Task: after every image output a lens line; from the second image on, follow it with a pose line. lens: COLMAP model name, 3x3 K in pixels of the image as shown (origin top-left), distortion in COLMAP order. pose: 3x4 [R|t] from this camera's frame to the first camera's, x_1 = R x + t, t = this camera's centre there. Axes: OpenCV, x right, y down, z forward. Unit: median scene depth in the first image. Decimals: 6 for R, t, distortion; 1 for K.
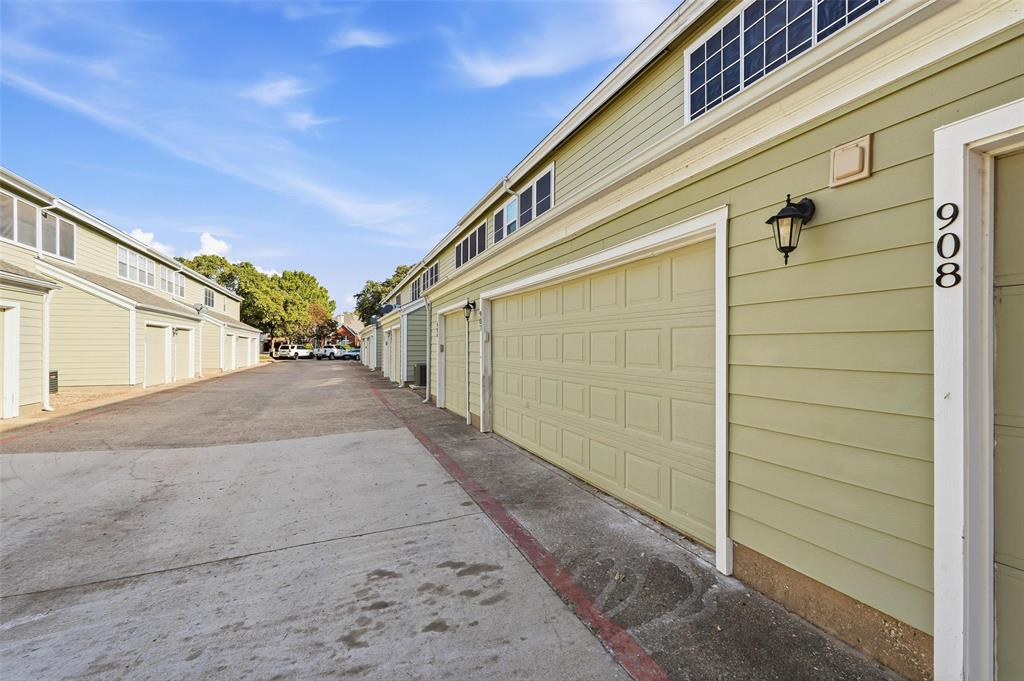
lens RADIAL K [[461.8, 0, 510.5], [0, 461.8, 345.0], [0, 0, 1]] dist [-0.001536, 0.000302]
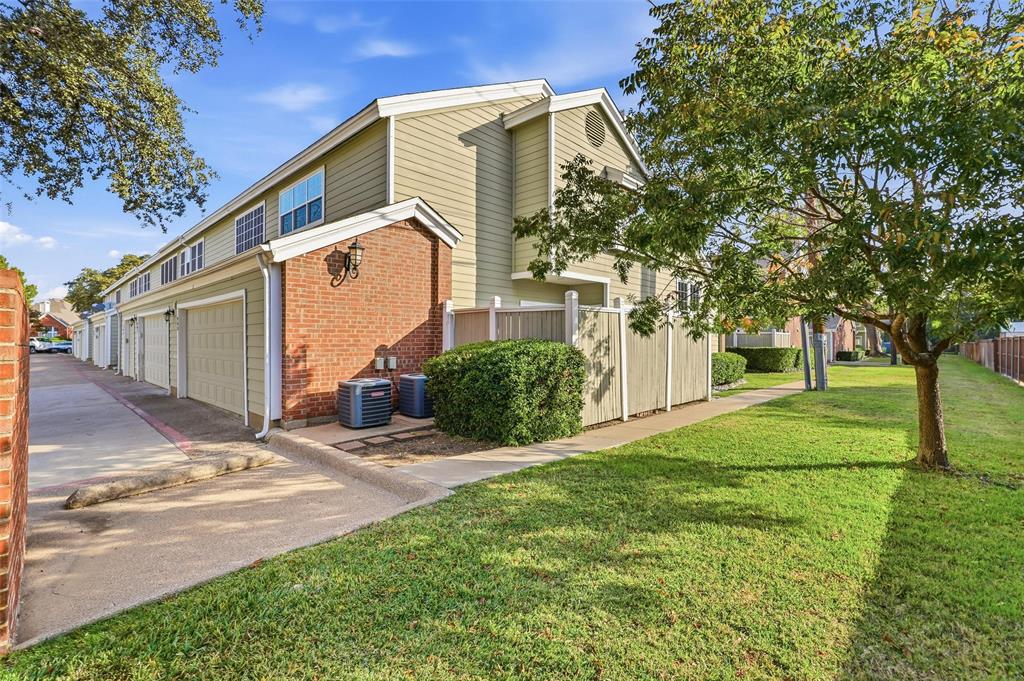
lens RADIAL K [[461.8, 0, 510.5], [0, 461.8, 345.0], [0, 0, 1]] dist [-0.001536, 0.000302]
pose [[0.905393, 0.000622, 0.424574, 0.132838], [-0.005760, 0.999925, 0.010819, -0.001251], [-0.424535, -0.012241, 0.905329, -0.366883]]
